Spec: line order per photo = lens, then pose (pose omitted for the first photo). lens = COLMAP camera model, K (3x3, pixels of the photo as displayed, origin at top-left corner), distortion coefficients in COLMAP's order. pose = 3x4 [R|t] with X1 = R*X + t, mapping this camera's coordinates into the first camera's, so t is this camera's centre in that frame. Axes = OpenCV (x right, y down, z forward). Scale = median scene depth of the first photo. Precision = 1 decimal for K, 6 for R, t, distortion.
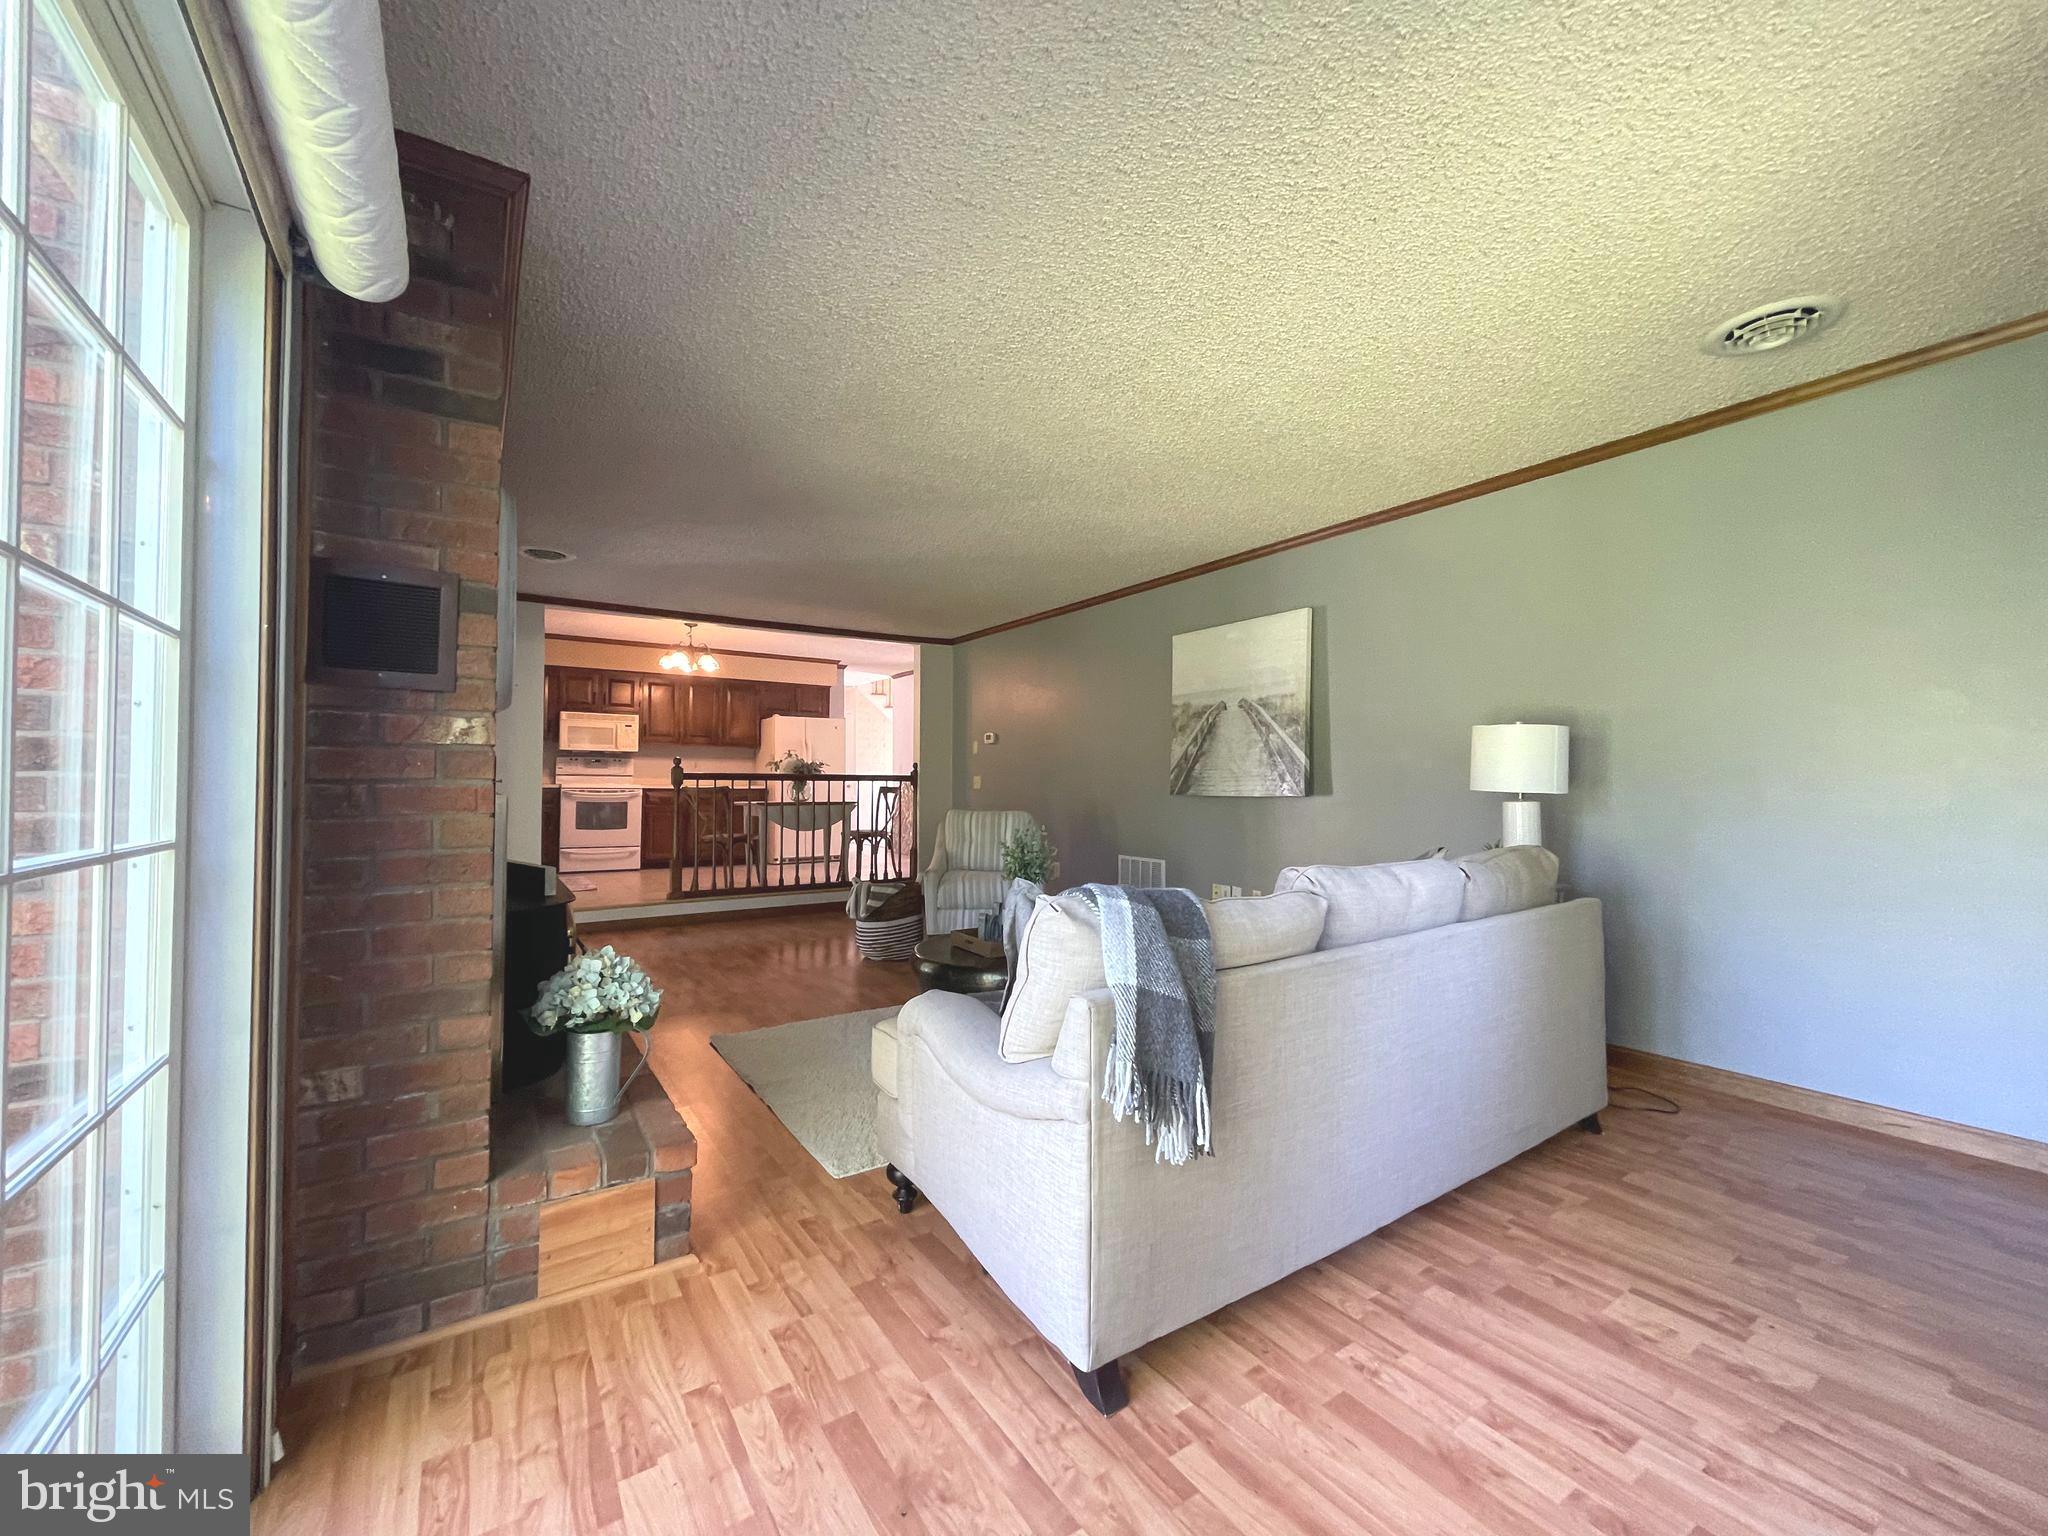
lens RADIAL K [[812.8, 0, 1024.0], [0, 812.8, 768.0], [0, 0, 1]] dist [0.001144, 0.000034]
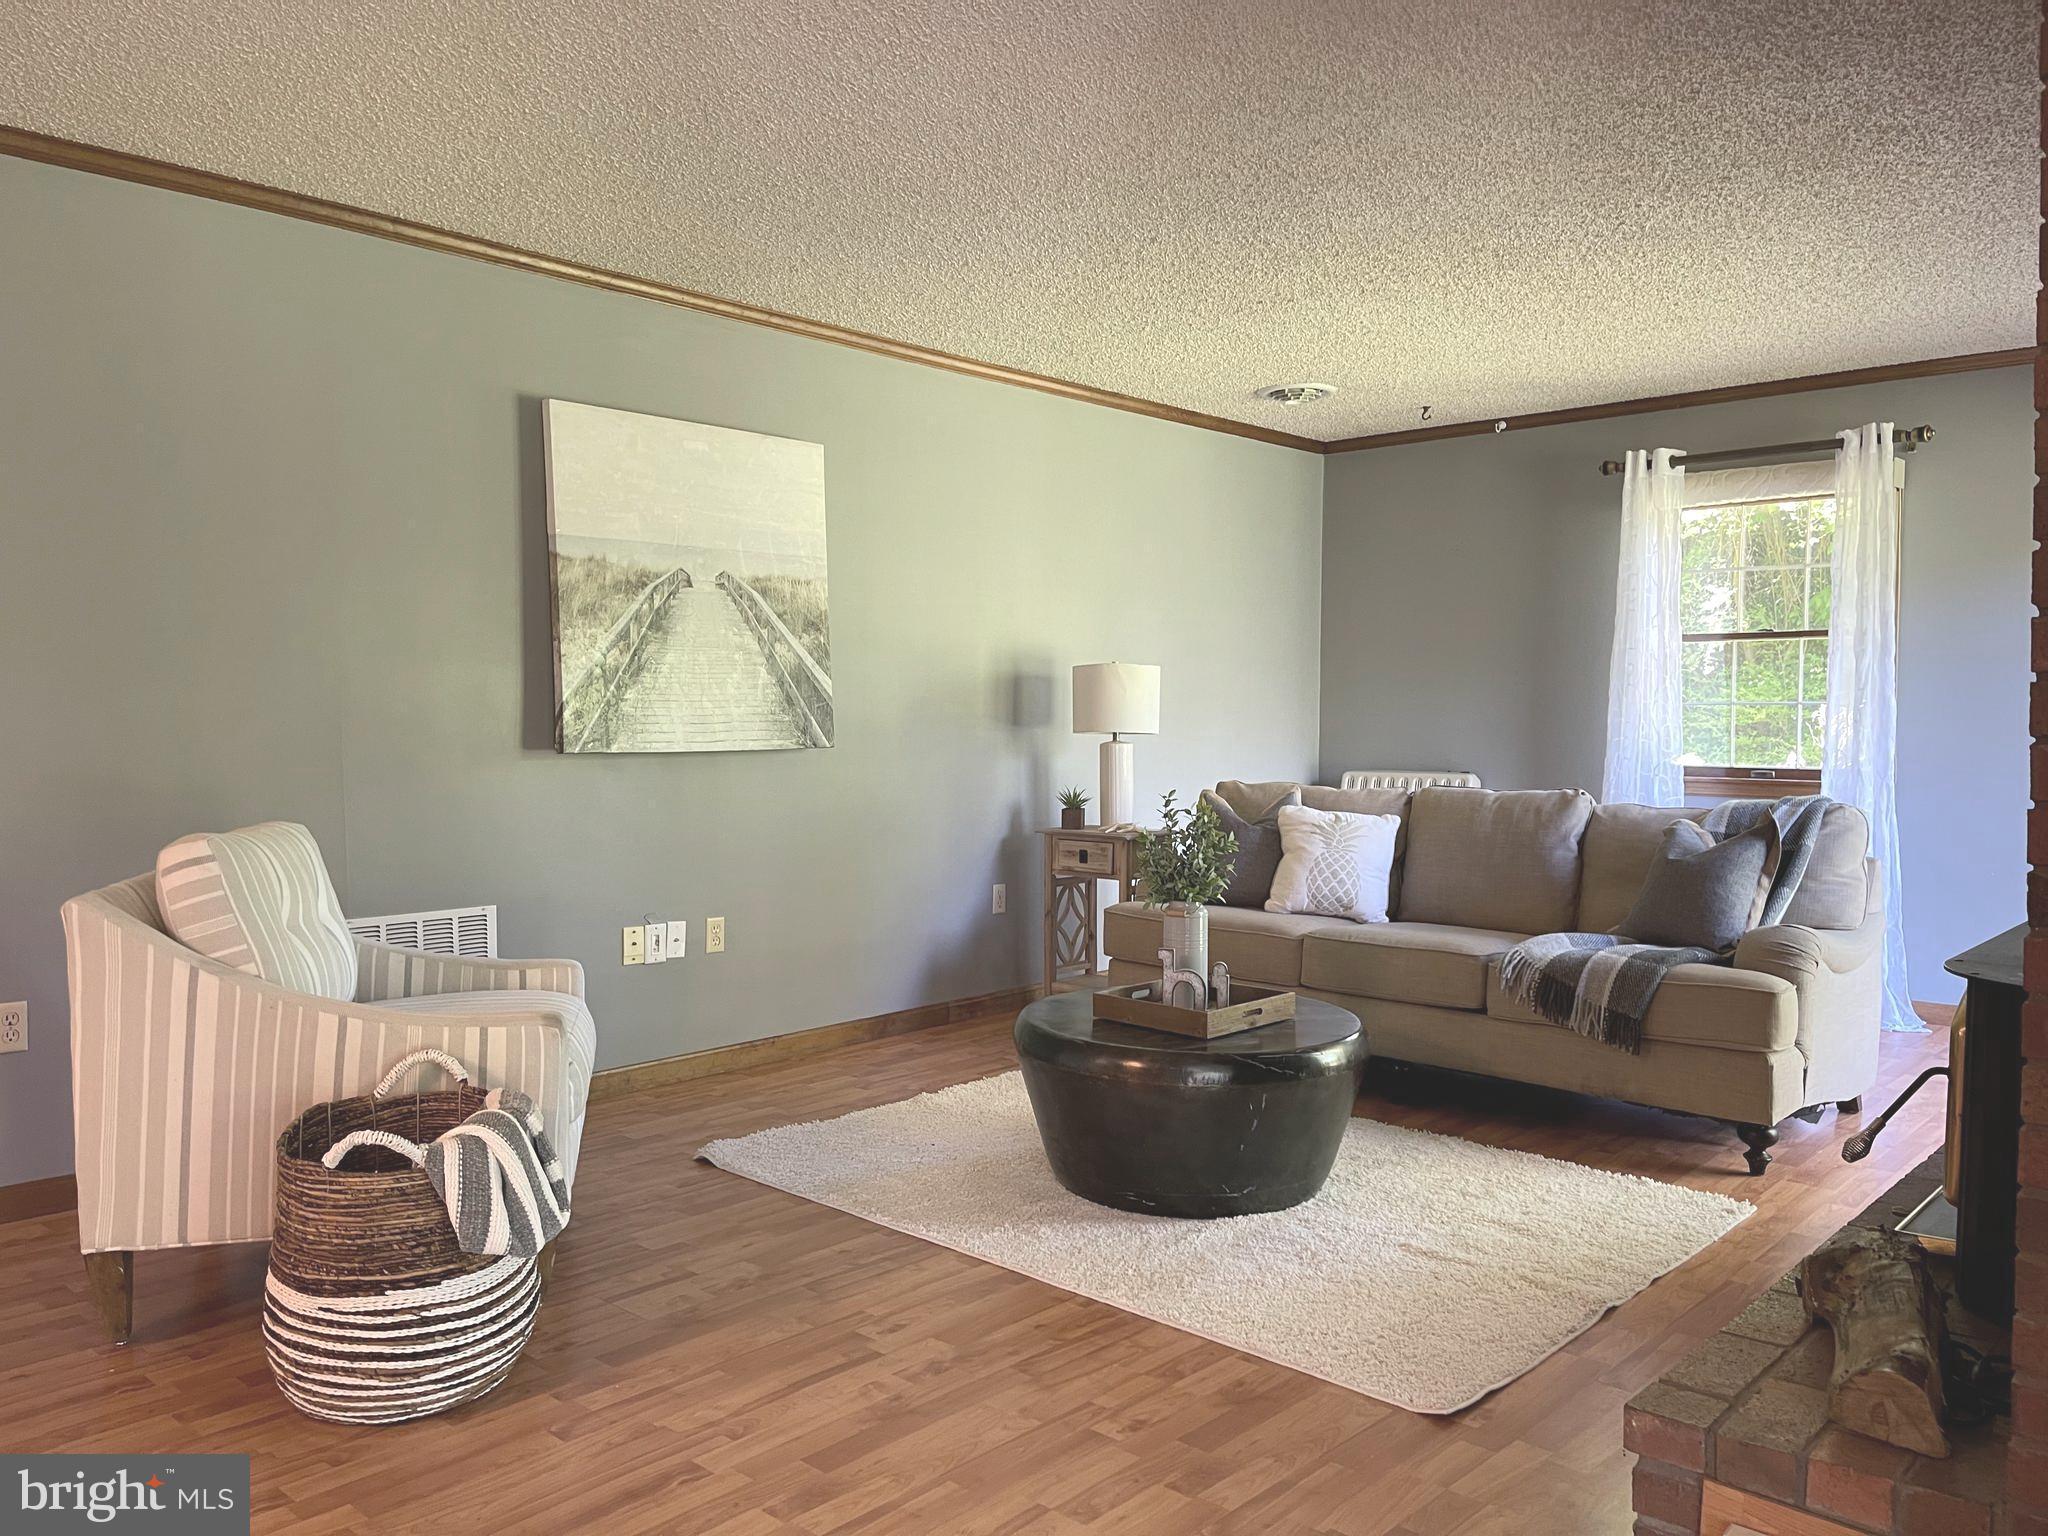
lens RADIAL K [[1544.7, 0, 1032.3], [0, 1544.7, 780.6], [0, 0, 1]] dist [0.099530, -0.127684]
pose [[-0.232642, -0.039560, 0.971758, -0.744483], [-0.018379, 0.999173, 0.036276, 0.012179], [-0.972389, -0.009420, -0.233177, 0.973799]]
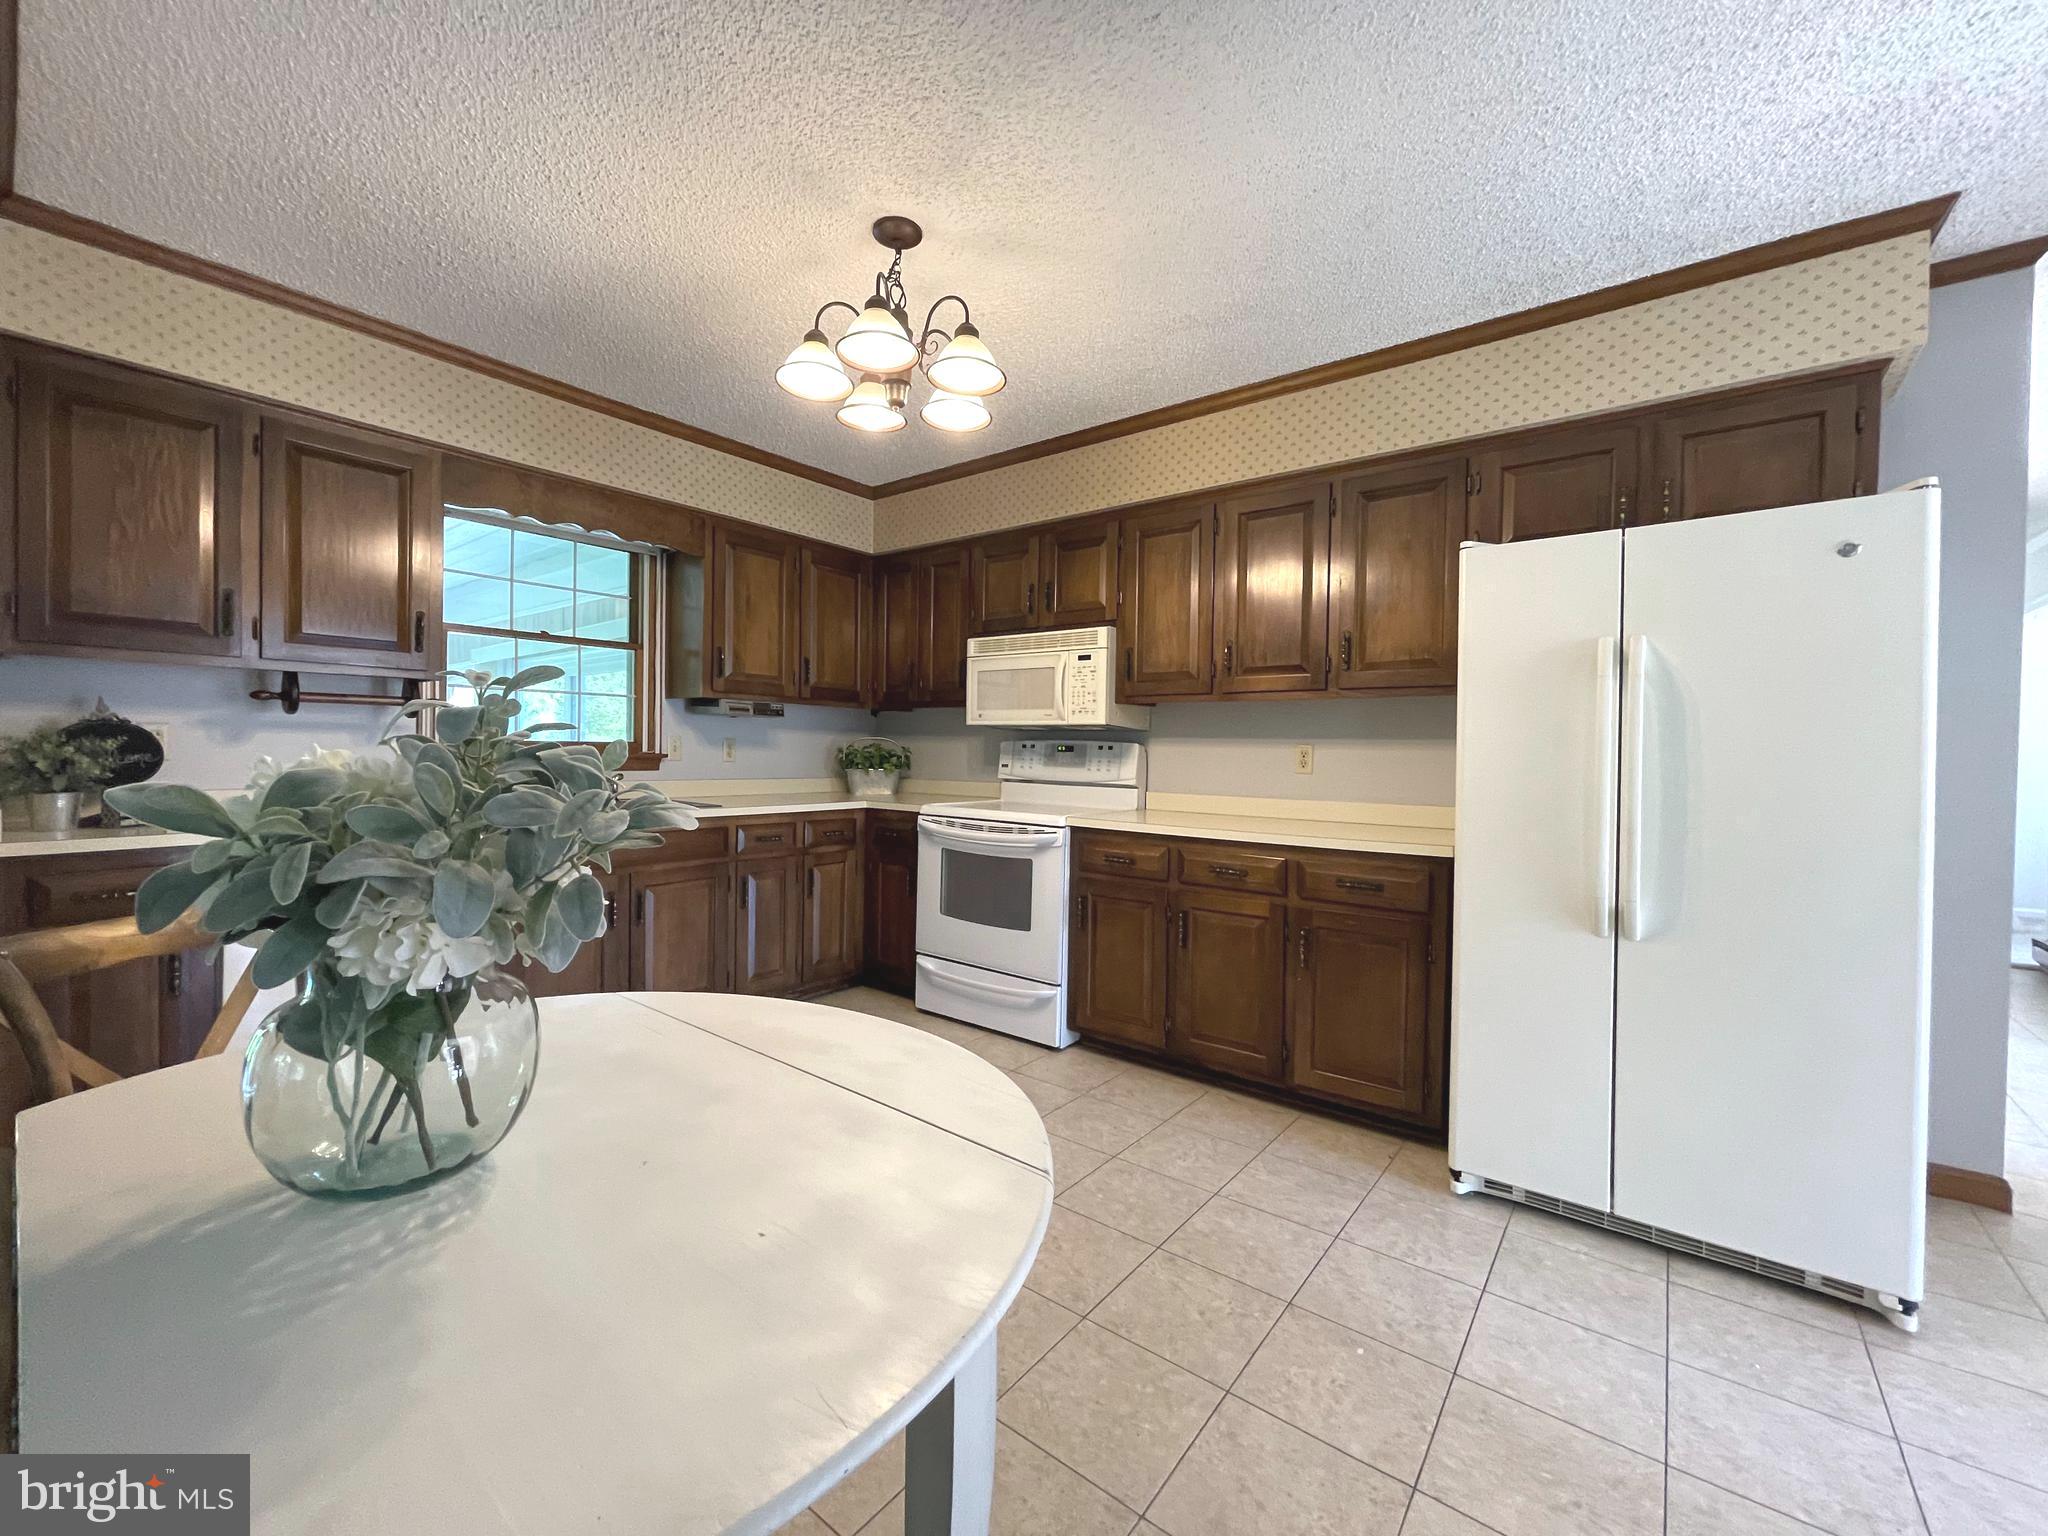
lens RADIAL K [[812.8, 0, 1024.0], [0, 812.8, 768.0], [0, 0, 1]] dist [0.001144, 0.000034]
pose [[0.296595, 0.022231, -0.954744, -0.234062], [0.005469, 0.999673, 0.024976, -0.016658], [0.954988, -0.012630, 0.296377, 1.518906]]
